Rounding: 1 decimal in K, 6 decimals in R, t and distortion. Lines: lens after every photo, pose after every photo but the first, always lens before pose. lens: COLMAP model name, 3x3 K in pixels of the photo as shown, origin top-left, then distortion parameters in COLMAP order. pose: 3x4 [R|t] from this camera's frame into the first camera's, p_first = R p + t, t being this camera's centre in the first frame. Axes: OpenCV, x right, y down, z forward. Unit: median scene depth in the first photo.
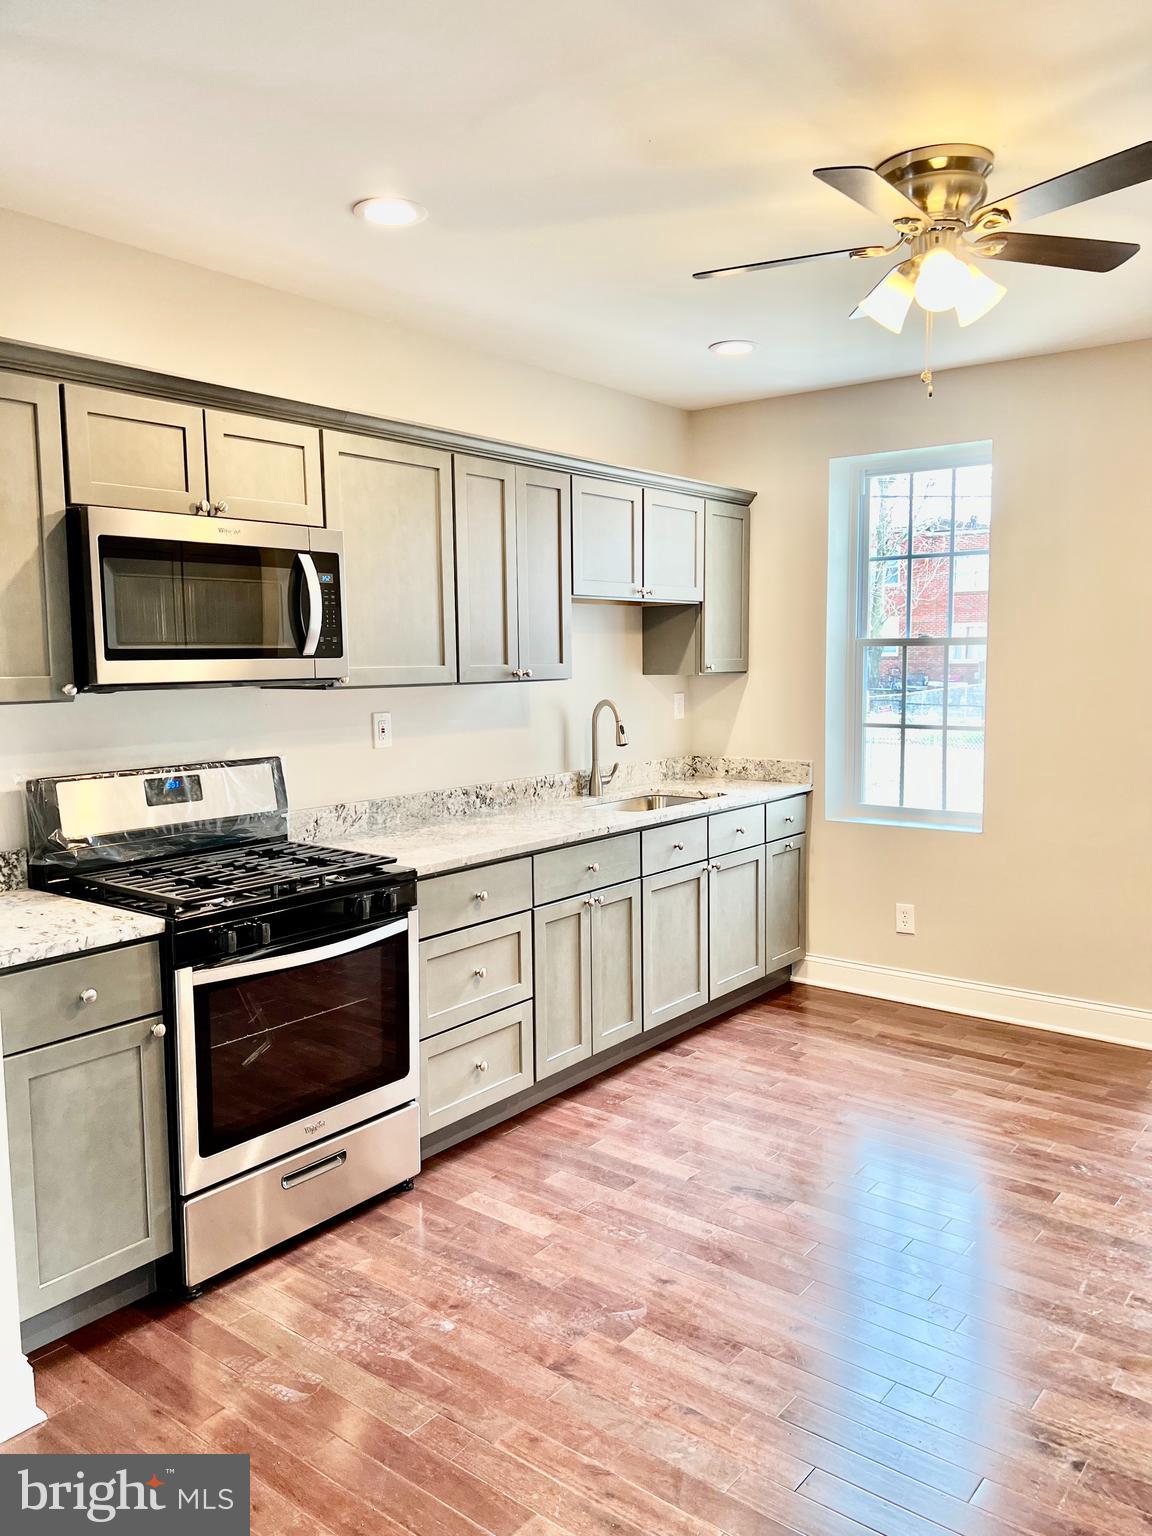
lens RADIAL K [[1157.9, 0, 577.5], [0, 1157.9, 767.7], [0, 0, 1]] dist [0.050005, -0.049862]
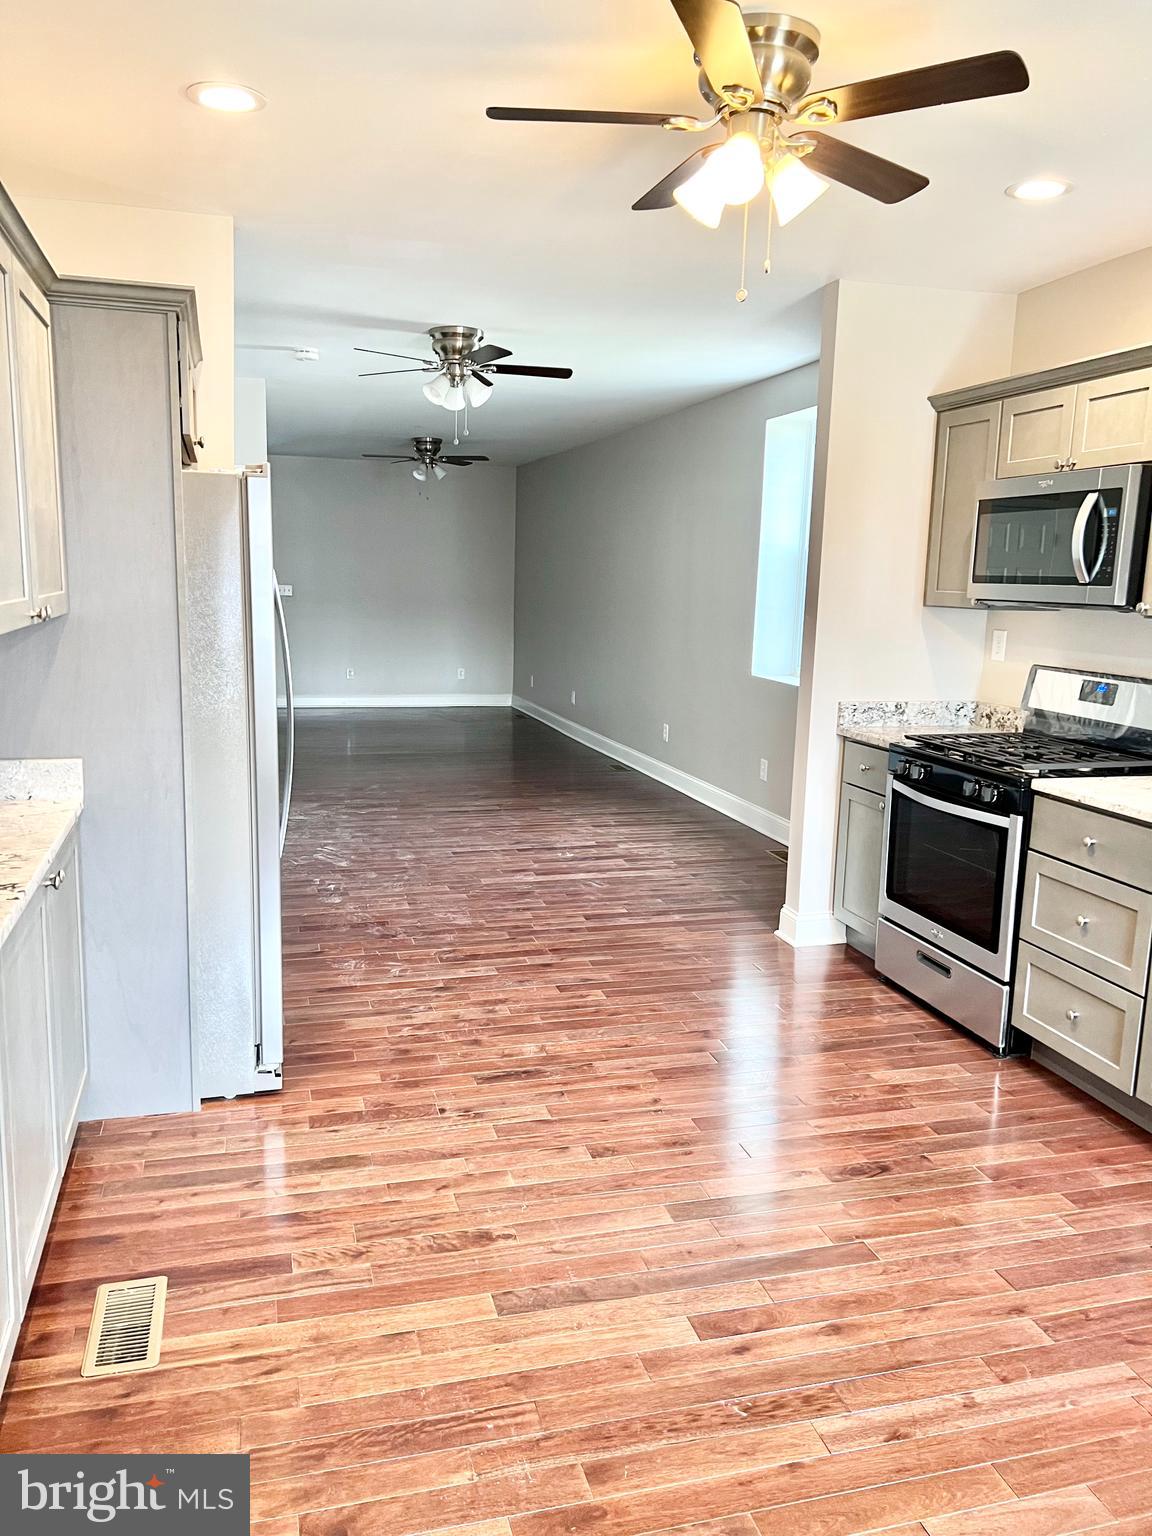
lens RADIAL K [[1157.9, 0, 577.4], [0, 1157.9, 767.4], [0, 0, 1]] dist [0.050005, -0.049862]
pose [[-0.582714, 0.133339, -0.801664, 0.889504], [-0.101304, 0.966836, 0.234447, -0.125382], [0.806339, 0.217827, -0.549881, 1.132892]]
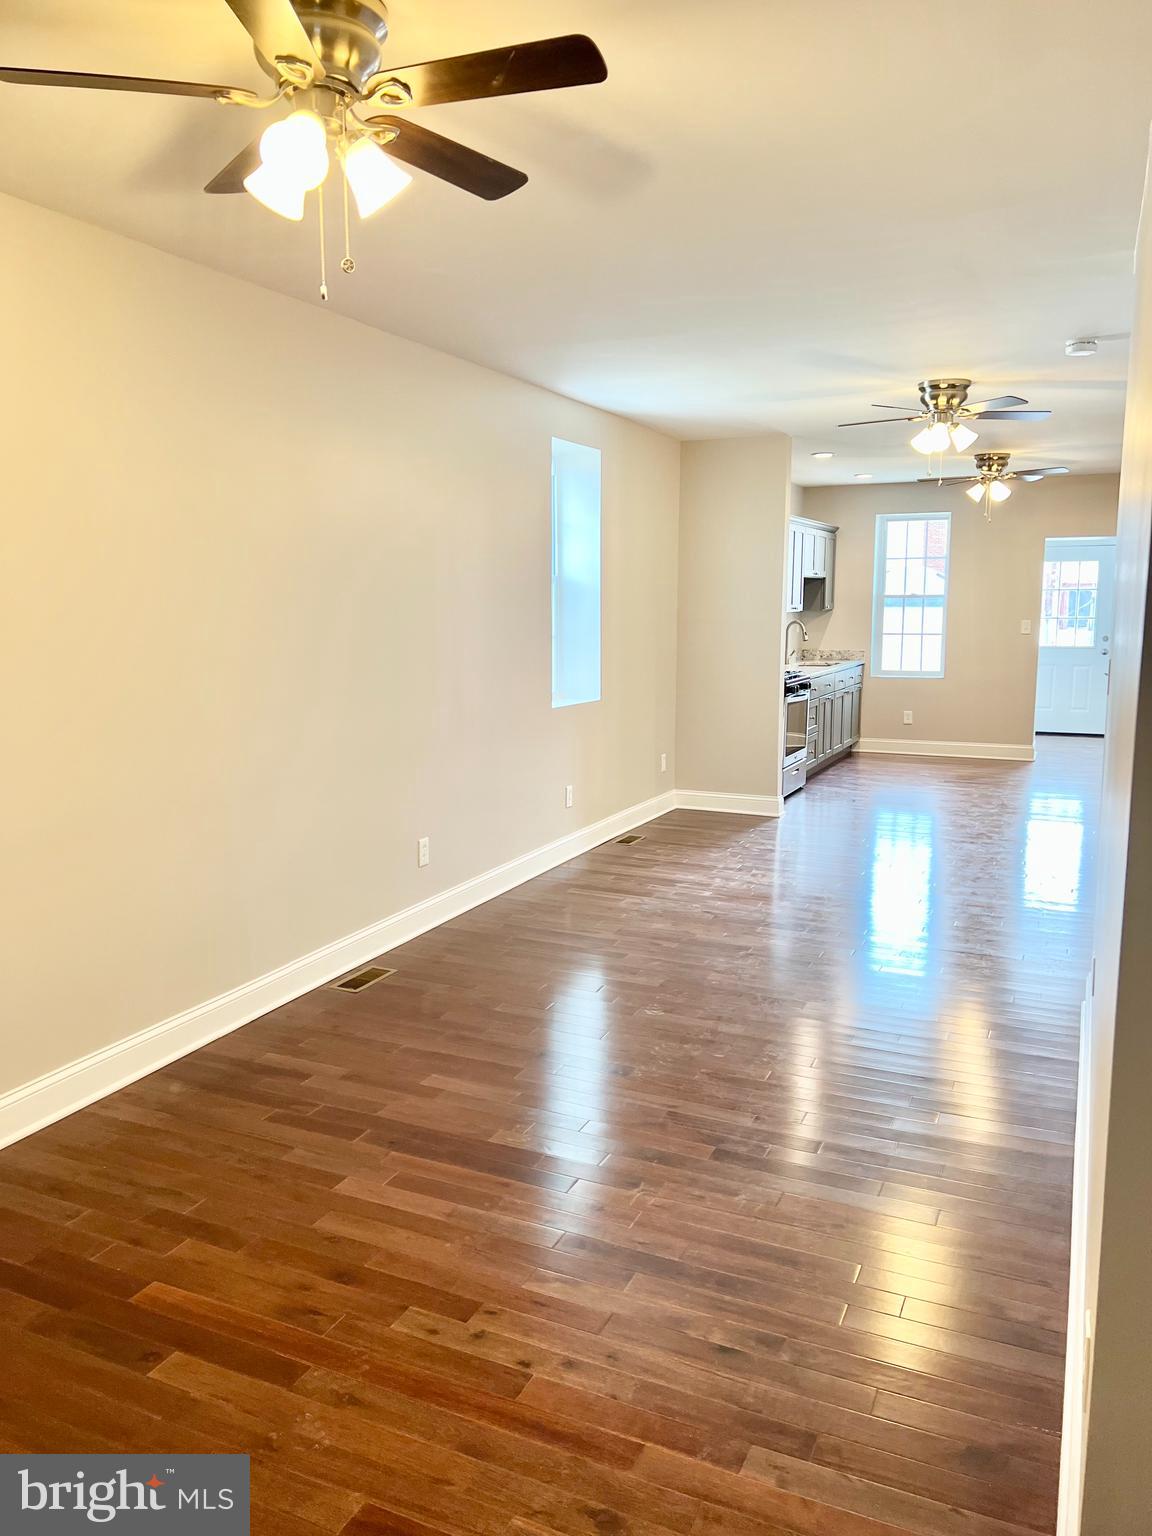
lens RADIAL K [[1157.9, 0, 582.0], [0, 1157.9, 778.8], [0, 0, 1]] dist [0.050005, -0.049862]
pose [[0.973175, -0.031608, 0.227887, -1.211095], [0.019475, 0.998280, 0.055294, 0.154543], [-0.229242, -0.049372, 0.972116, -1.514306]]
